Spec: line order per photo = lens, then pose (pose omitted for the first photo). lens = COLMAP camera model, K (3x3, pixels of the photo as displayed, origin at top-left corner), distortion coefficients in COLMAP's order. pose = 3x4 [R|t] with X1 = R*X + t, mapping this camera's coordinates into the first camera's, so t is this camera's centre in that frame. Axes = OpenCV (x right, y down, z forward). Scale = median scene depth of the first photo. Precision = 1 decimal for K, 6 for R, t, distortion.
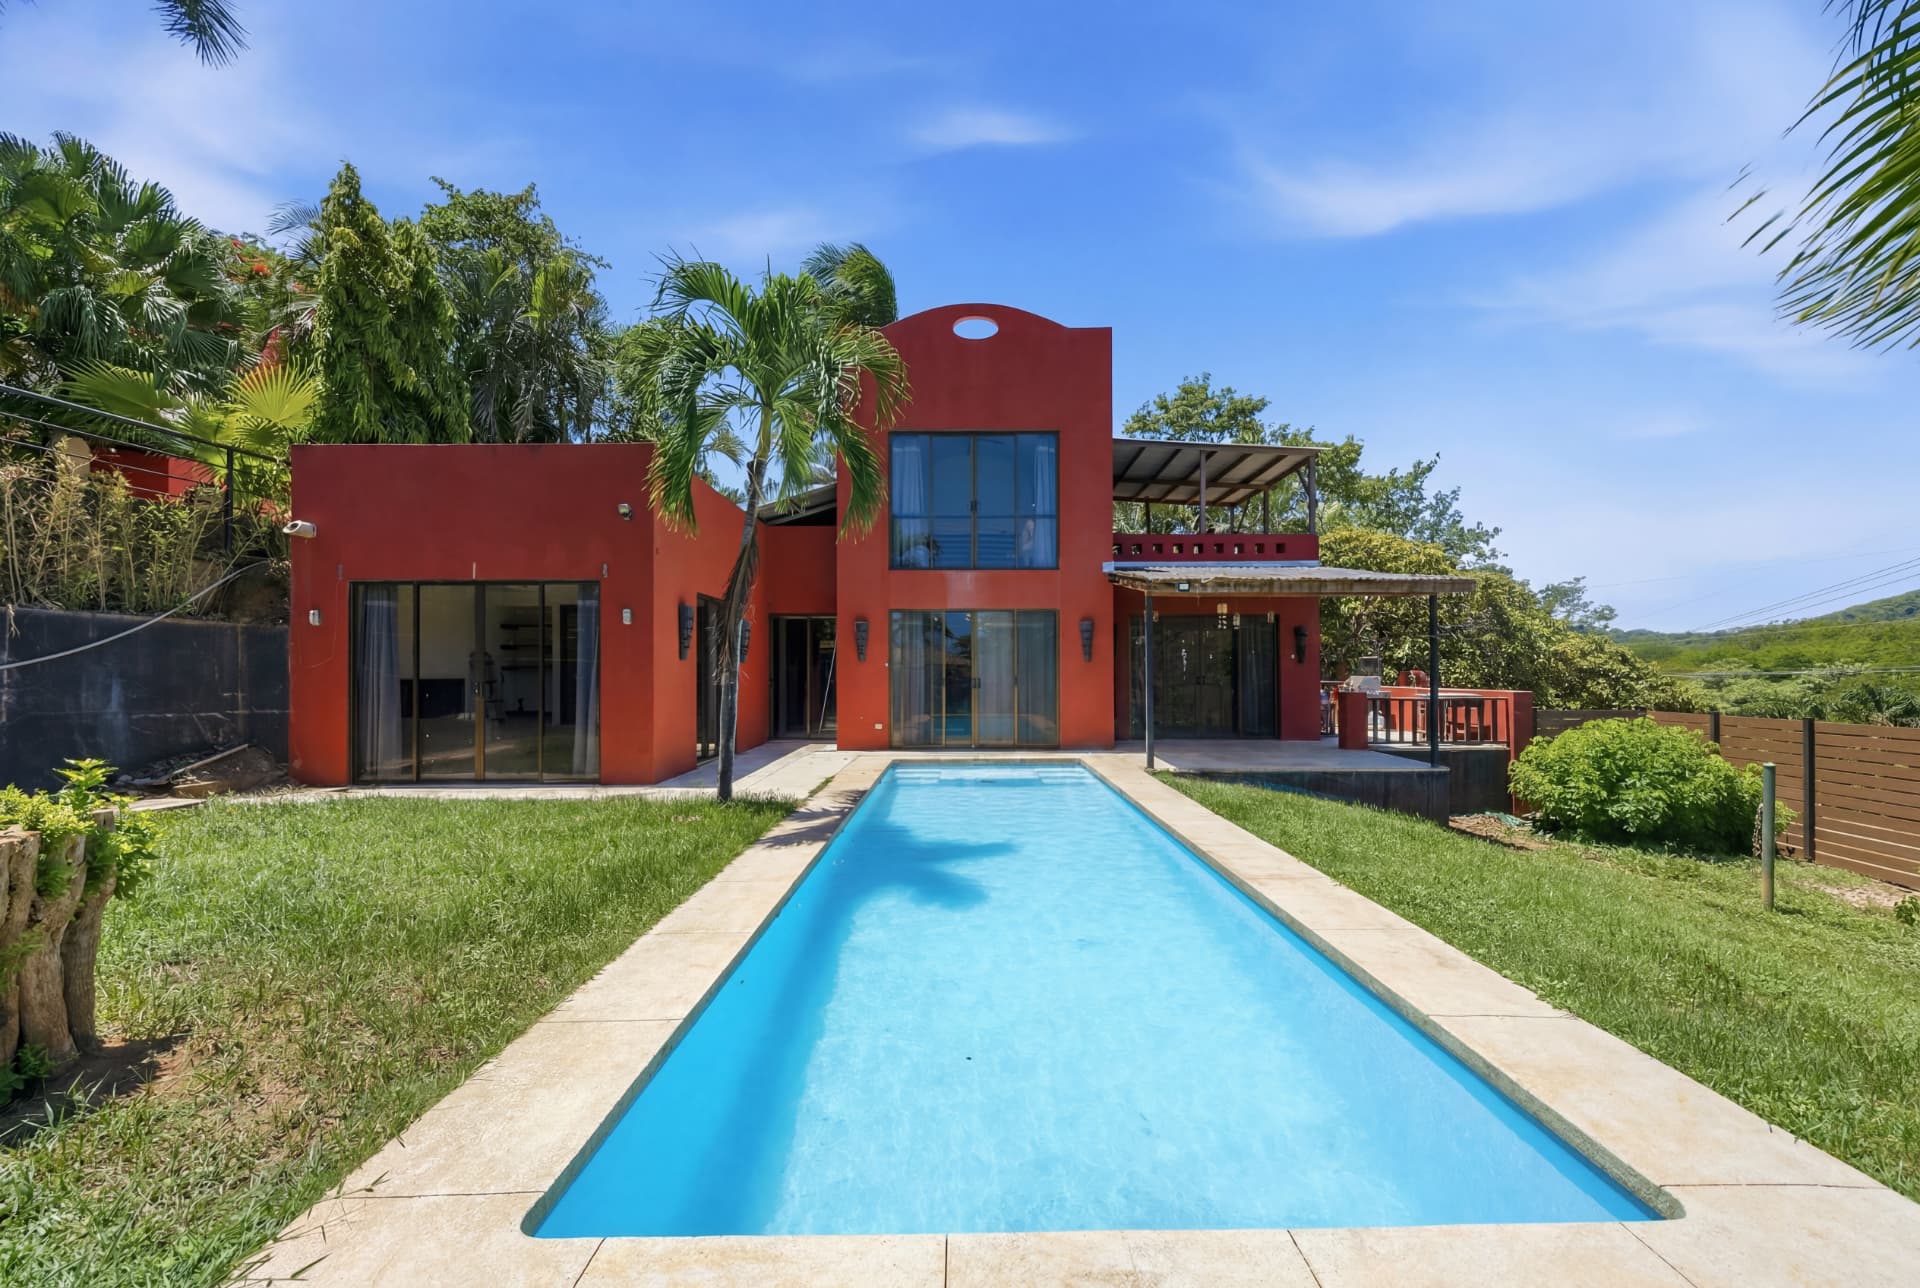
lens RADIAL K [[756.4, 0, 970.4], [0, 756.4, 664.3], [0, 0, 1]] dist [0.018316, 0.000008]
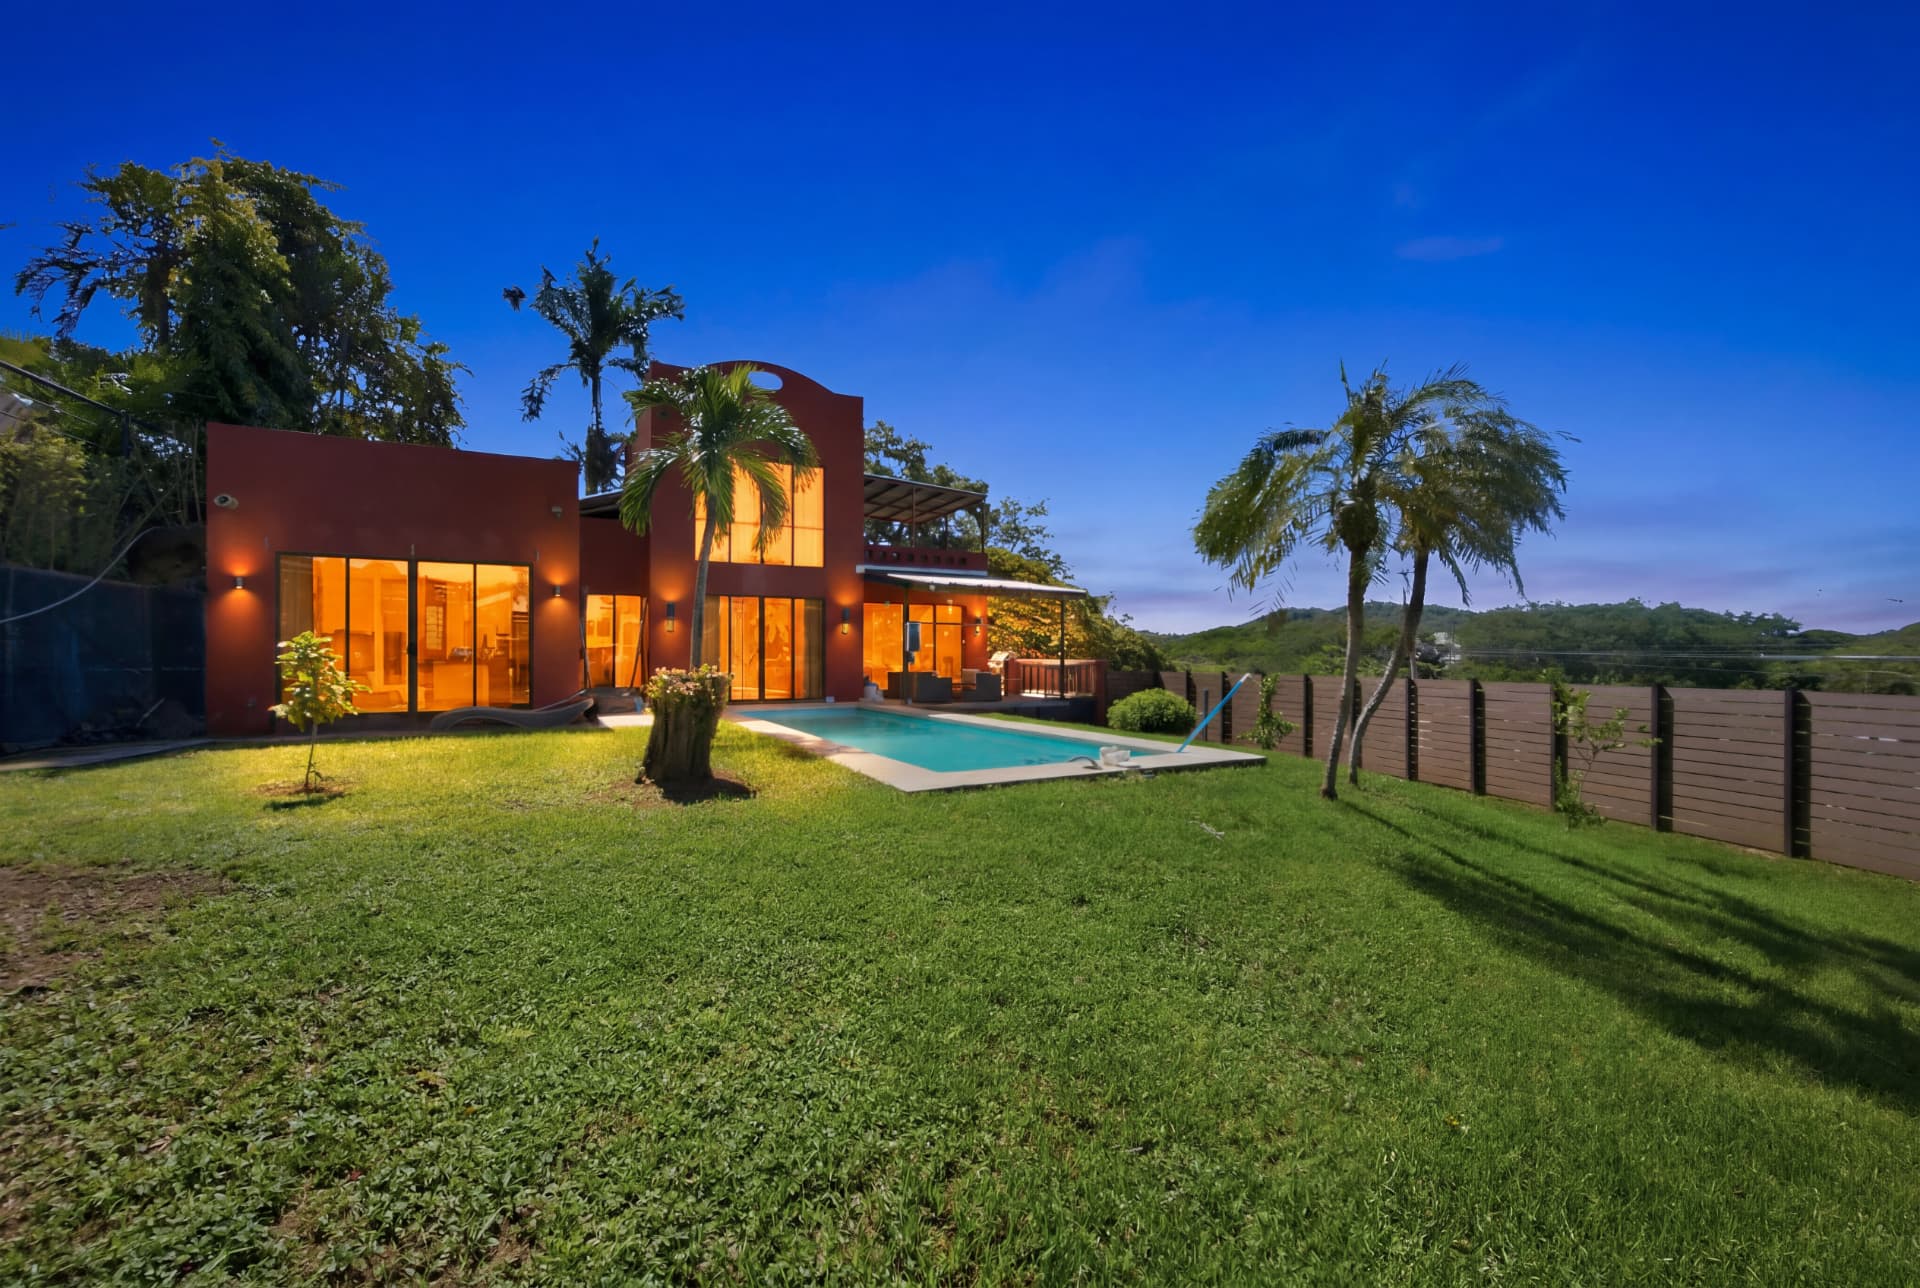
lens RADIAL K [[756.4, 0, 970.4], [0, 756.4, 664.3], [0, 0, 1]] dist [0.018316, 0.000008]
pose [[0.878774, 0.000916, 0.477237, -0.354645], [-0.005799, 0.999945, 0.008759, 0.029105], [-0.477203, -0.010464, 0.878731, -0.353741]]
